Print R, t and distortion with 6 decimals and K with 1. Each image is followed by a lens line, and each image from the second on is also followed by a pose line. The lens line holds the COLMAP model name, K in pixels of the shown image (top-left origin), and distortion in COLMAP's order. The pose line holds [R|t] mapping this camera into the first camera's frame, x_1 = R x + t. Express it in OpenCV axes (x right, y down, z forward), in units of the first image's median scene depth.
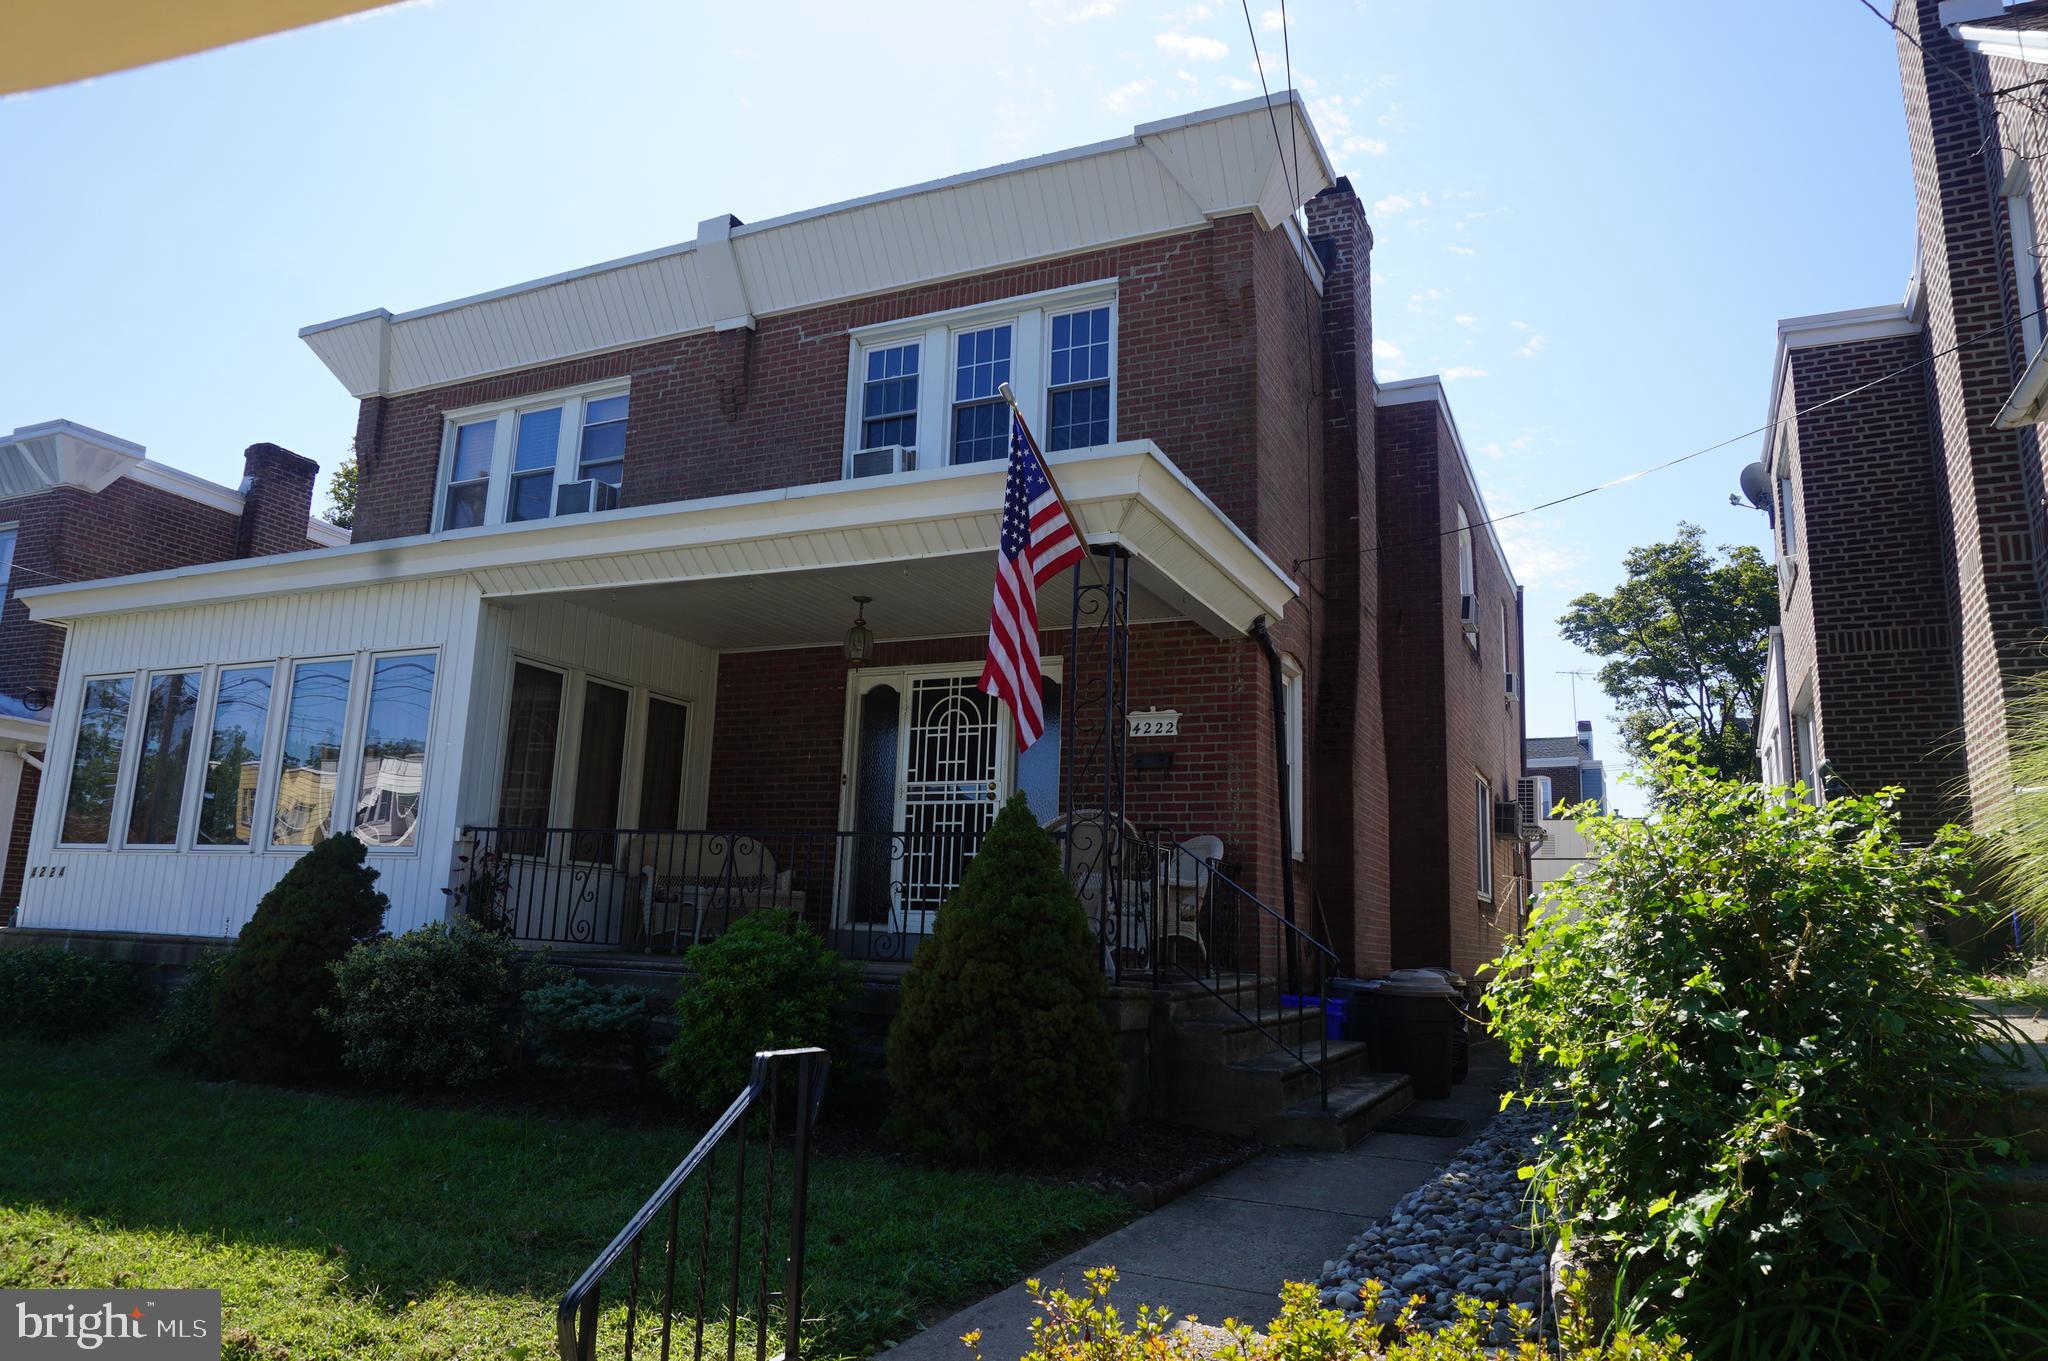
lens RADIAL K [[1379.4, 0, 1040.5], [0, 1379.4, 686.8], [0, 0, 1]] dist [-0.061846, 0.039764]
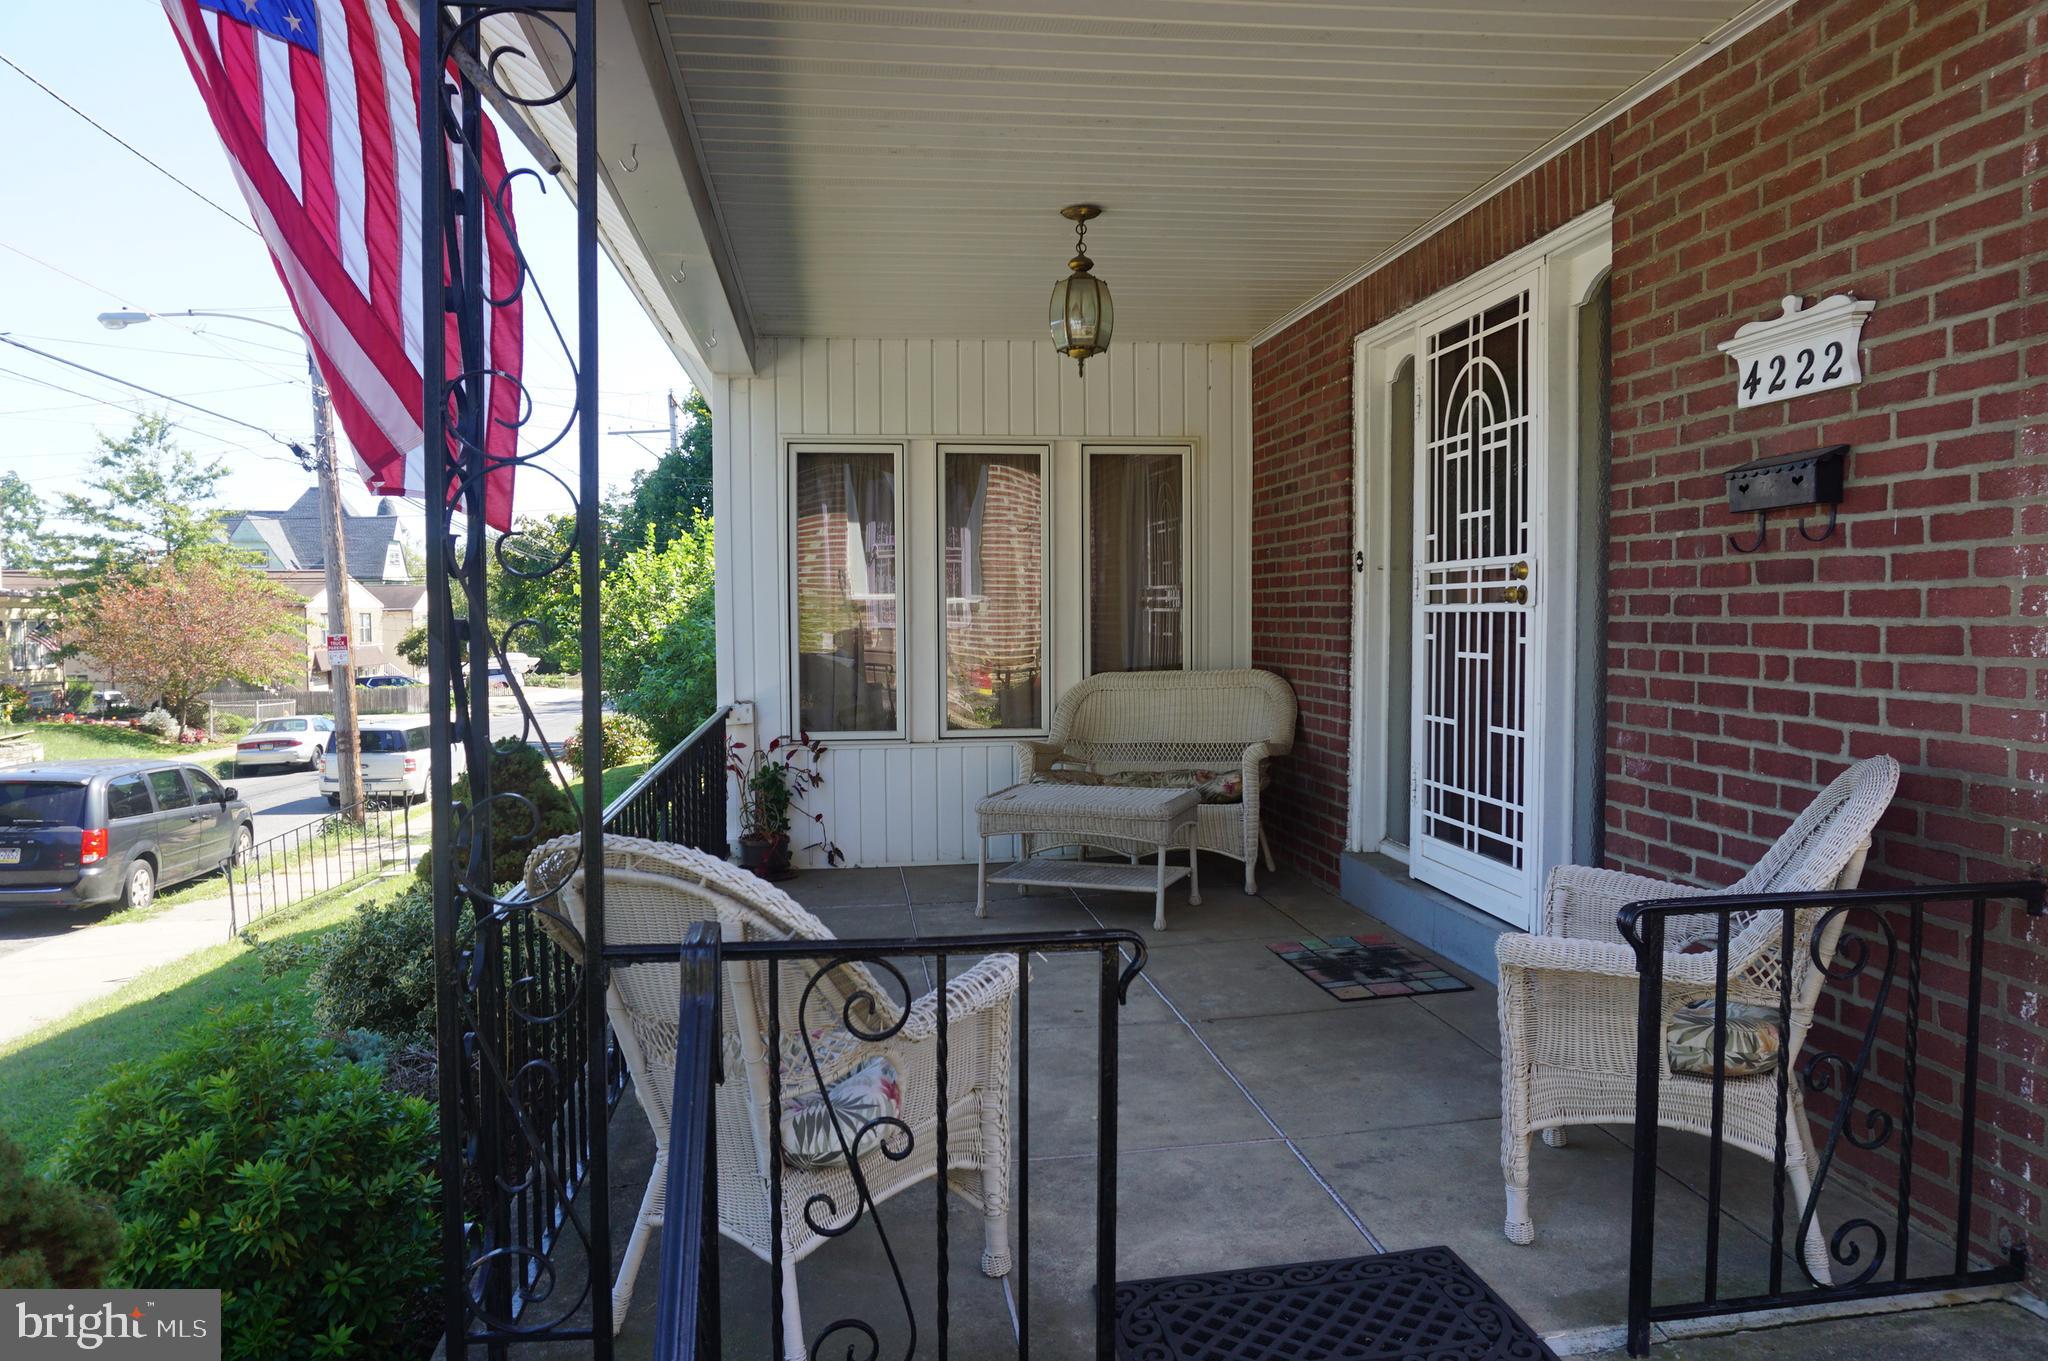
lens RADIAL K [[1379.4, 0, 1003.8], [0, 1379.4, 700.4], [0, 0, 1]] dist [-0.061846, 0.039764]
pose [[0.522022, 0.015781, -0.852786, 0.226170], [0.186308, 0.973575, 0.132062, 0.026912], [0.832336, -0.227820, 0.505287, 0.644723]]
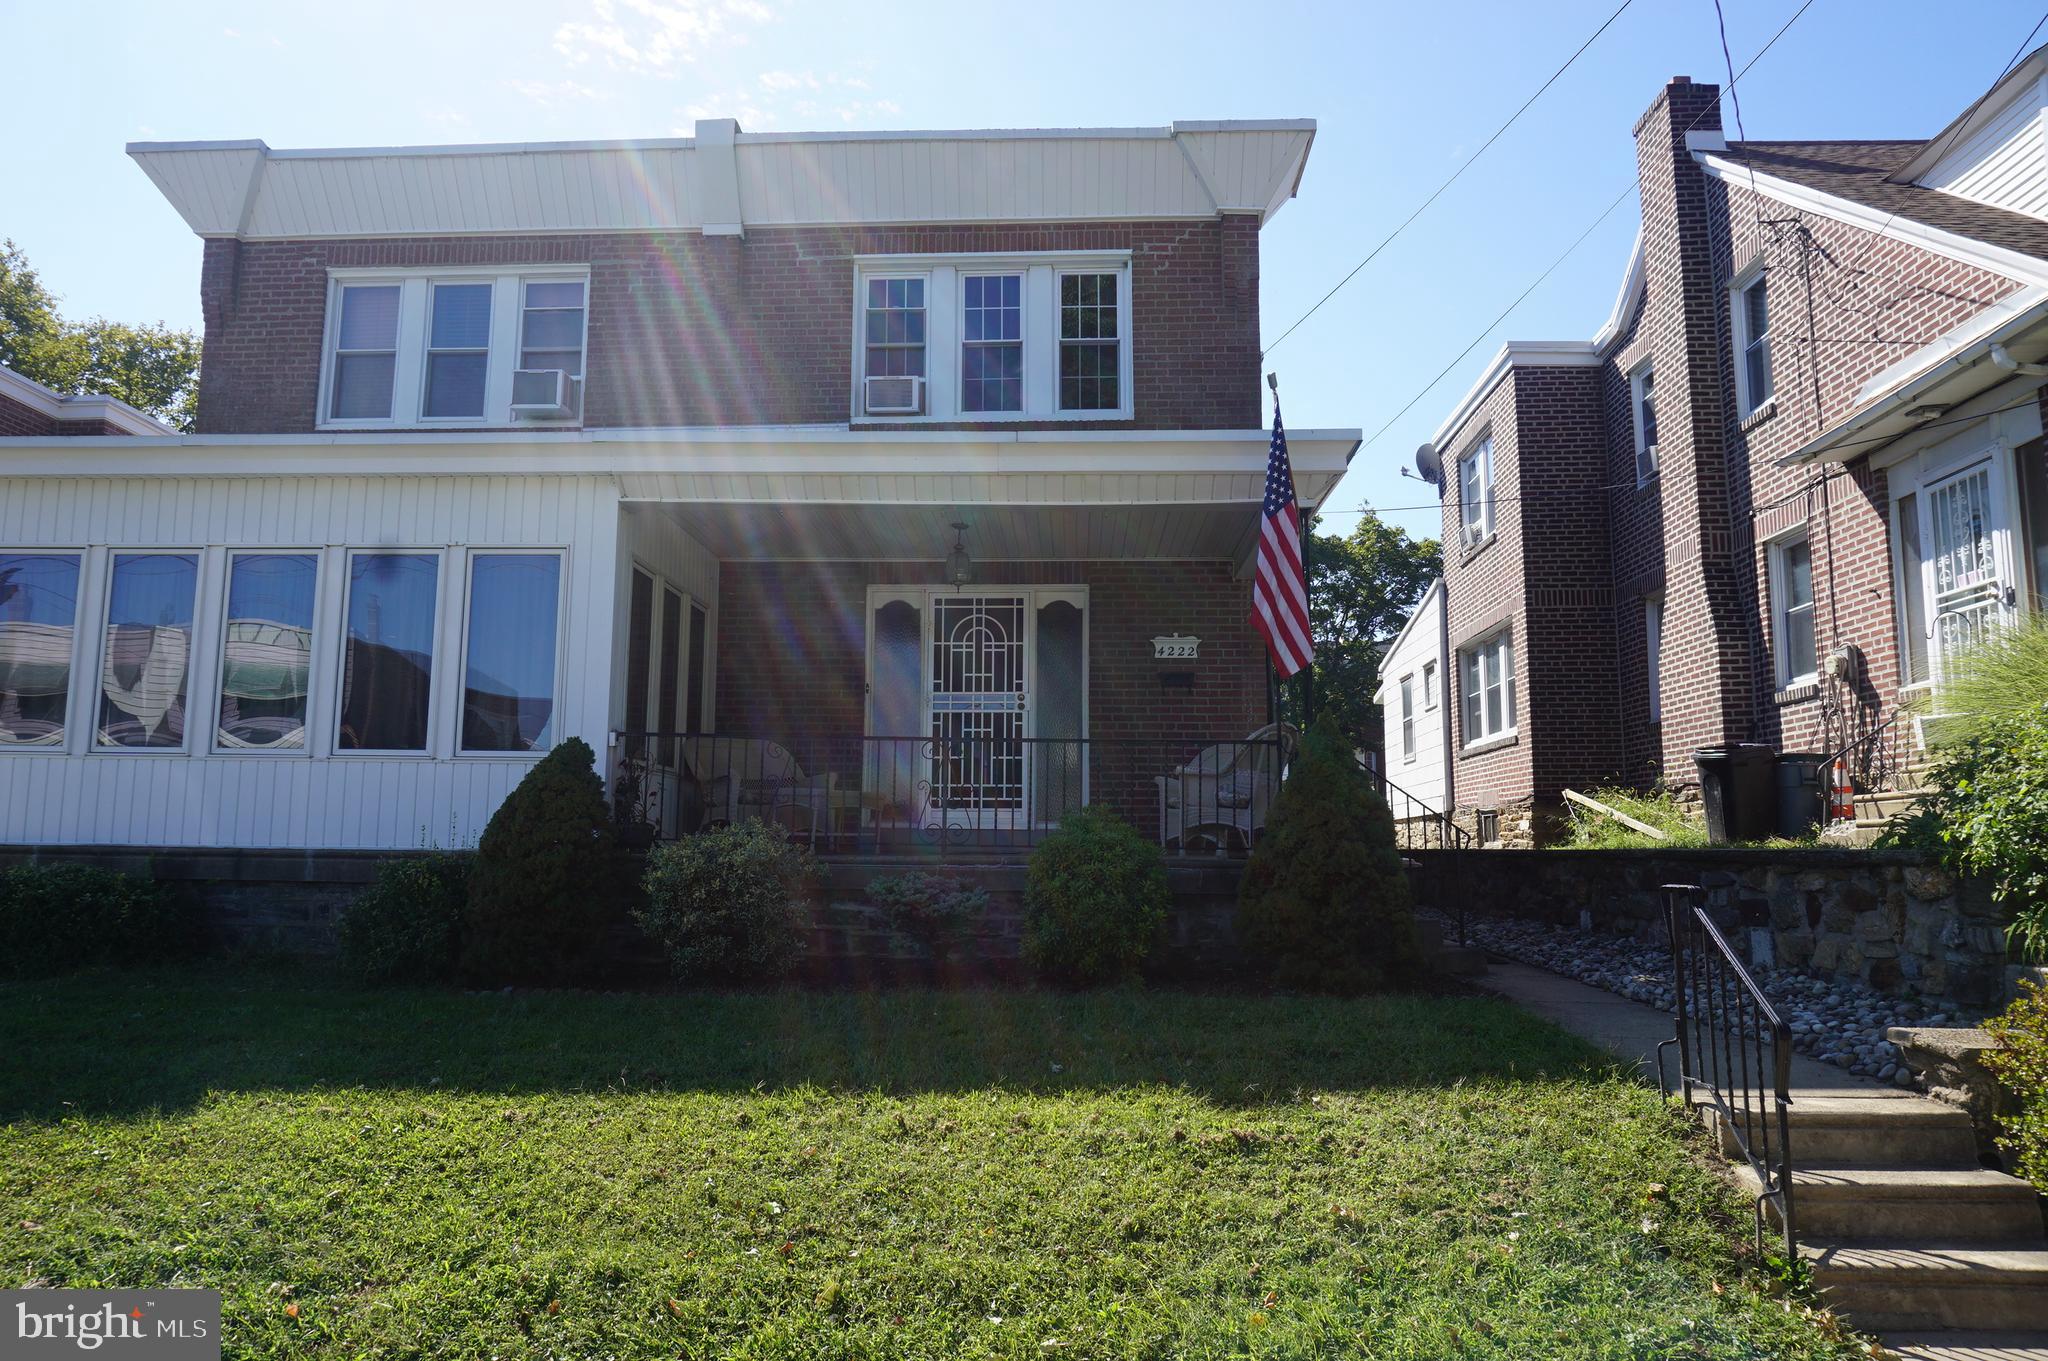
lens RADIAL K [[1379.4, 0, 1050.8], [0, 1379.4, 688.6], [0, 0, 1]] dist [-0.061846, 0.039764]
pose [[0.919240, 0.020262, 0.393175, -0.444653], [-0.048647, 0.996867, 0.062364, -0.005901], [-0.390680, -0.076454, 0.917346, -0.037119]]
